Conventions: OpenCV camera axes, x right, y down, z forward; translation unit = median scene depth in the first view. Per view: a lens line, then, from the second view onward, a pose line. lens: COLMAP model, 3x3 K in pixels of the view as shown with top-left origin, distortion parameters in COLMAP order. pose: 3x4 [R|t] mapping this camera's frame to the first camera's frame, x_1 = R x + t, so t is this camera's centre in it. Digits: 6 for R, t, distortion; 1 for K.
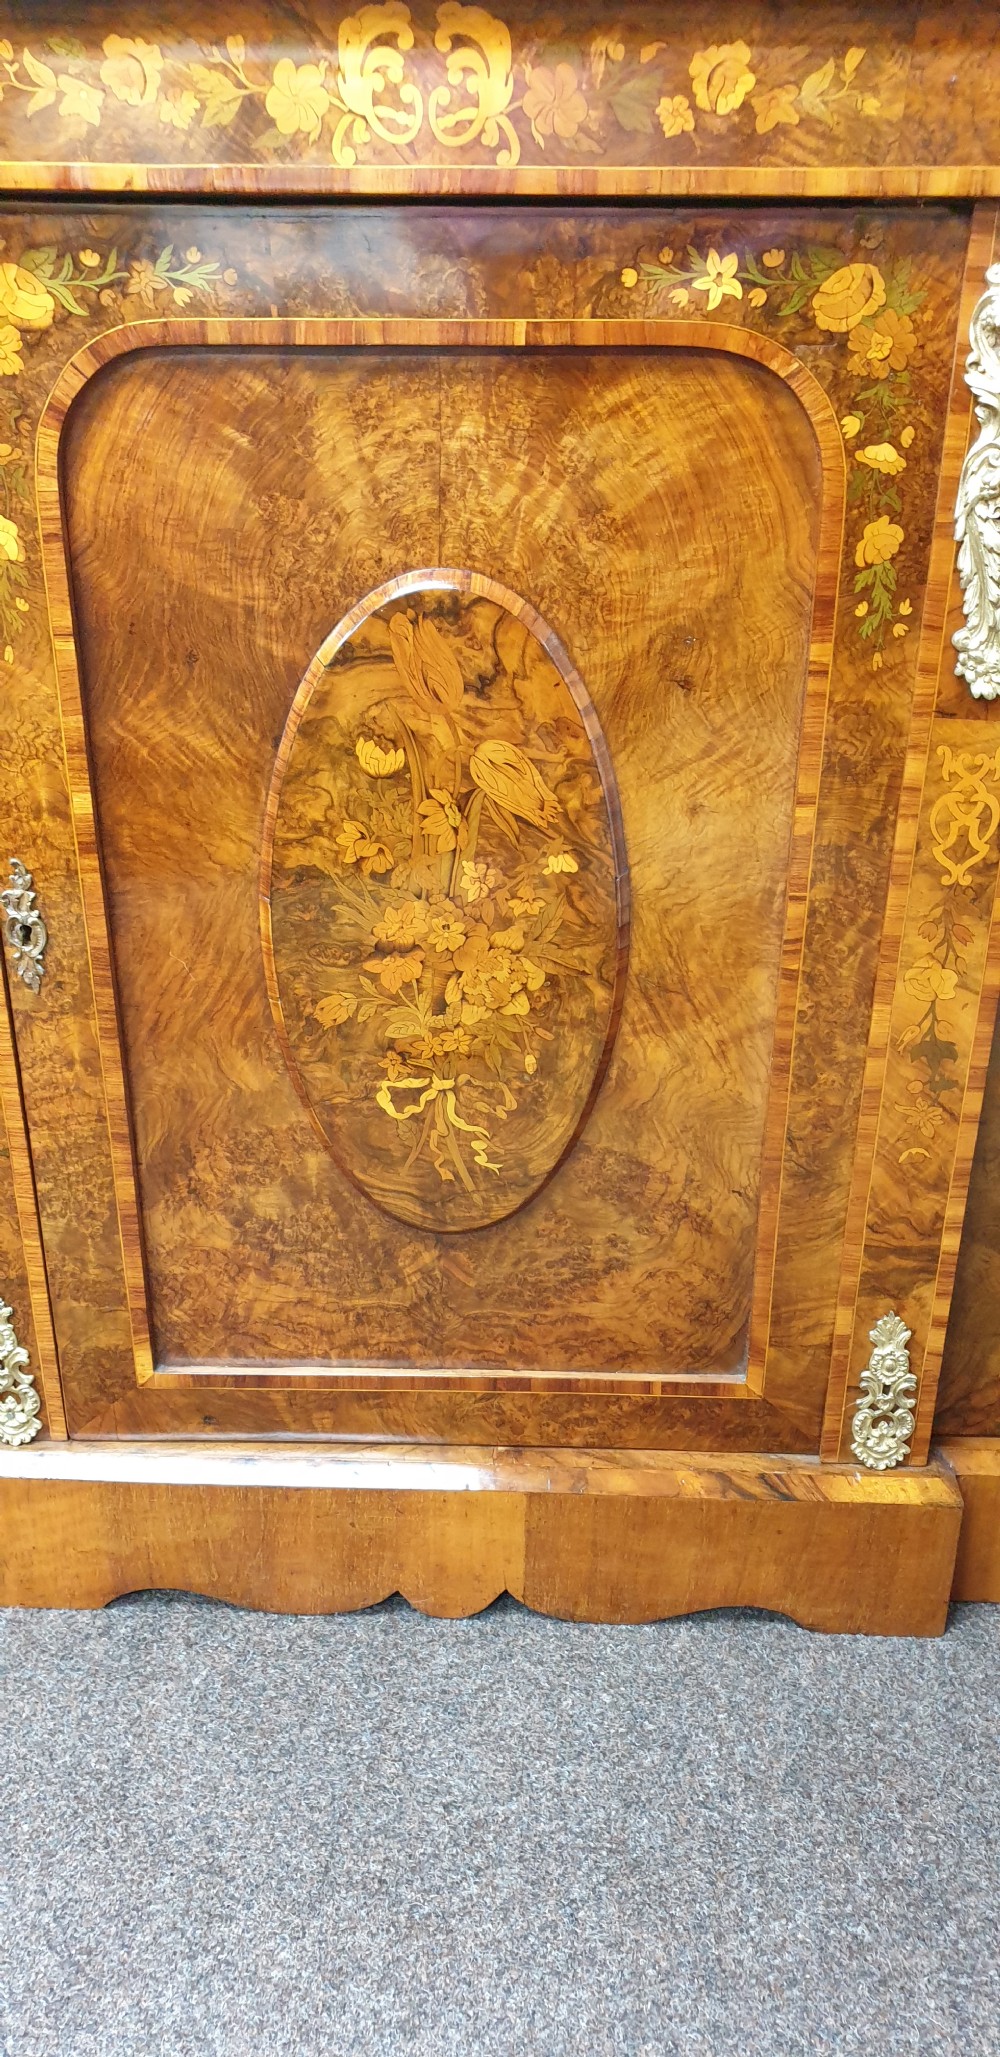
lens RADIAL K [[1549.4, 0, 519.0], [0, 1549.4, 1033.1], [0, 0, 1]] dist [0.017136, 0.010706]
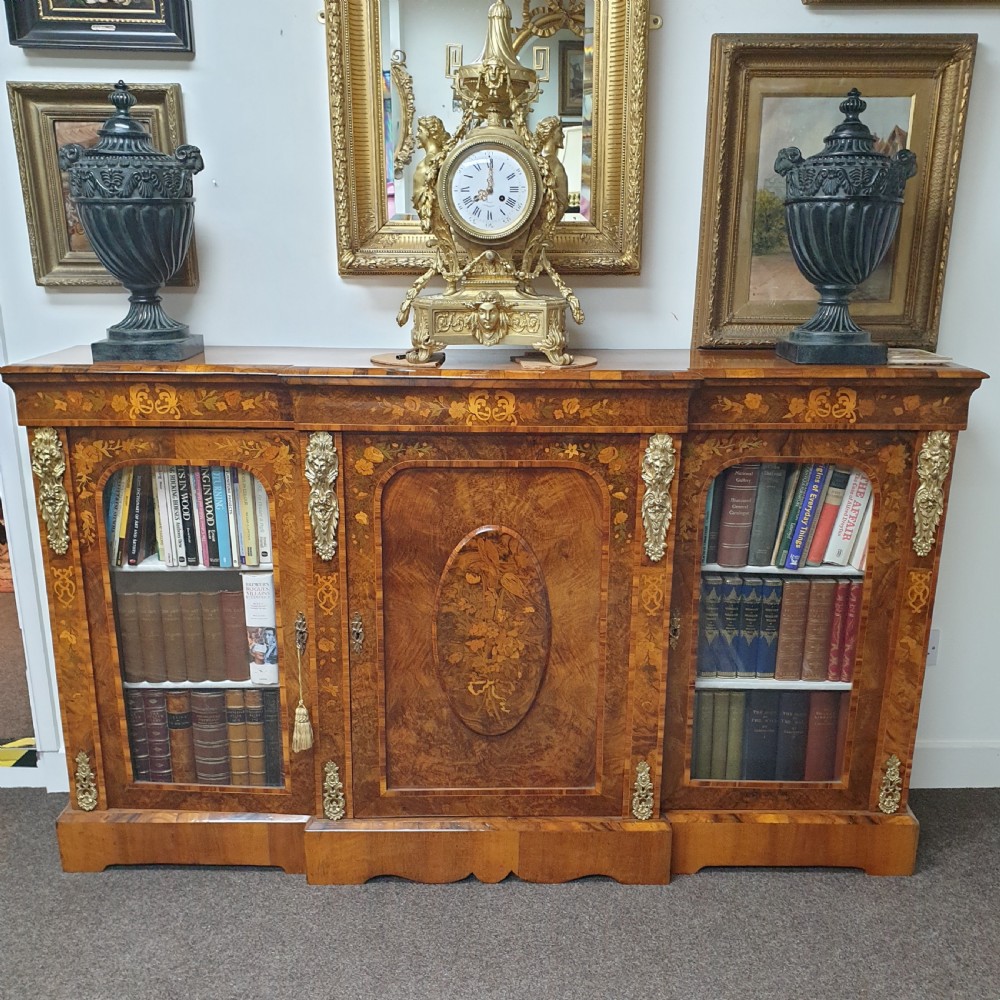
lens RADIAL K [[1040.8, 0, 508.8], [0, 1040.8, 515.5], [0, 0, 1]] dist [0.224836, -0.695554]
pose [[0.998946, -0.012533, 0.044146, -0.109565], [0.019126, 0.988155, -0.152263, 0.024581], [-0.041715, 0.152947, 0.987354, -1.177384]]
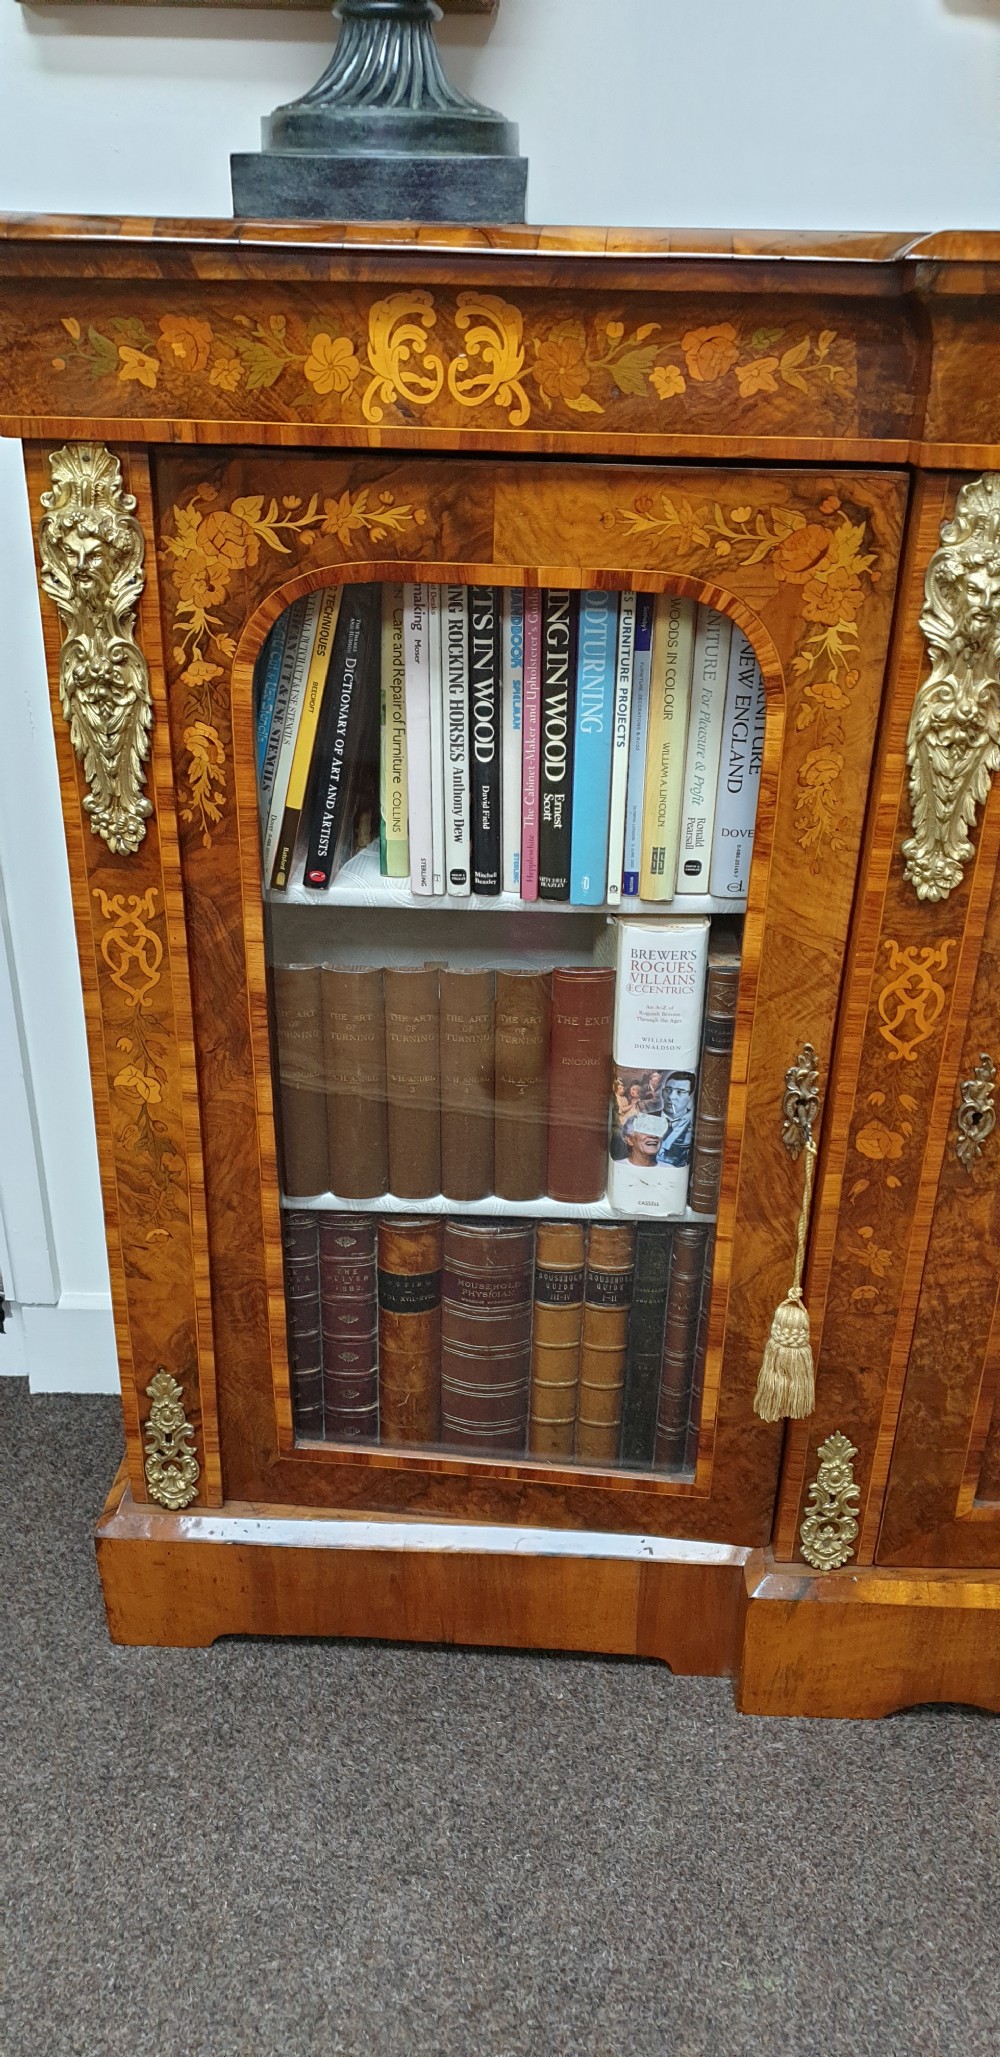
lens RADIAL K [[1576.7, 0, 499.7], [0, 1576.7, 1033.6], [0, 0, 1]] dist [0.174967, -0.522728]
pose [[0.999829, 0.013523, 0.012592, -0.688809], [-0.013989, 0.999190, 0.037736, -0.167121], [-0.012072, -0.037905, 0.999208, -0.081009]]
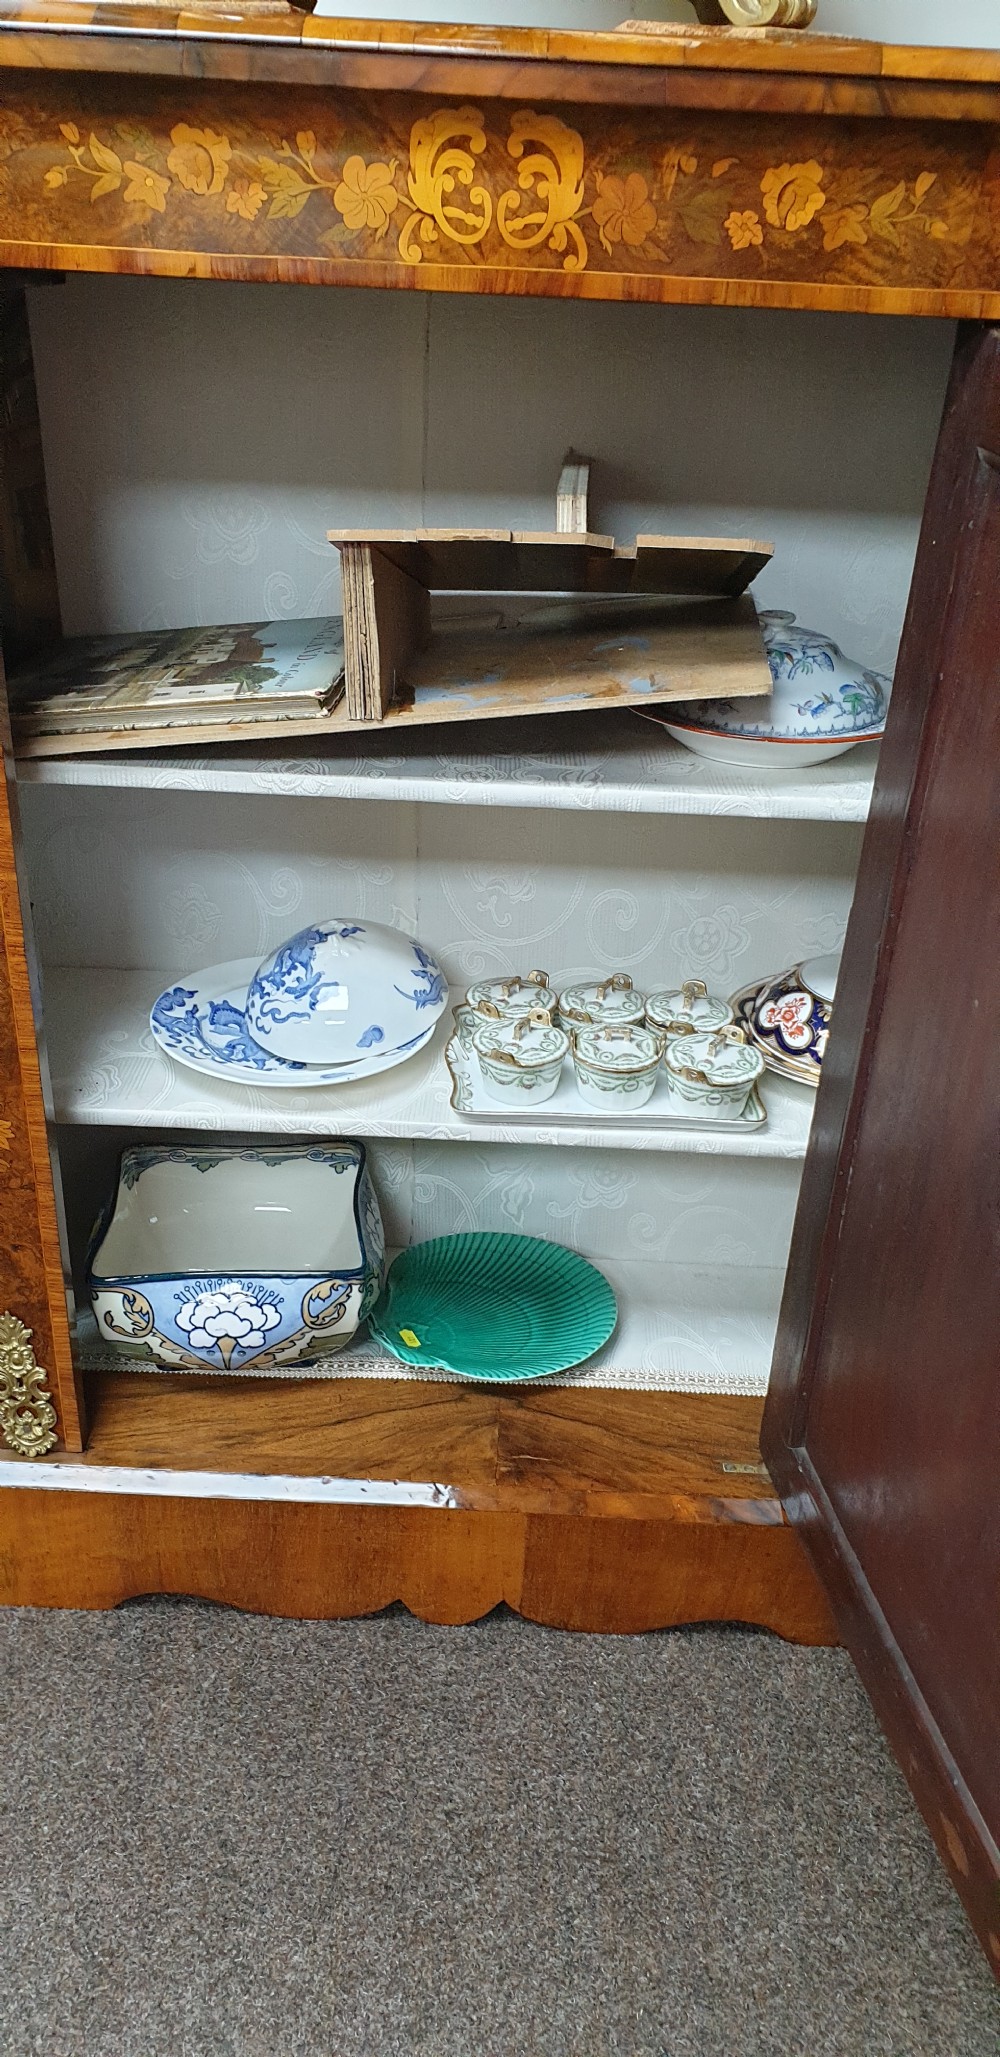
lens RADIAL K [[1556.3, 0, 513.2], [0, 1556.3, 1026.3], [0, 0, 1]] dist [-0.002541, 0.039979]
pose [[0.999233, 0.026591, 0.028739, -0.052183], [-0.028331, 0.997680, 0.061906, -0.111995], [-0.027026, -0.062673, 0.997668, -0.022090]]
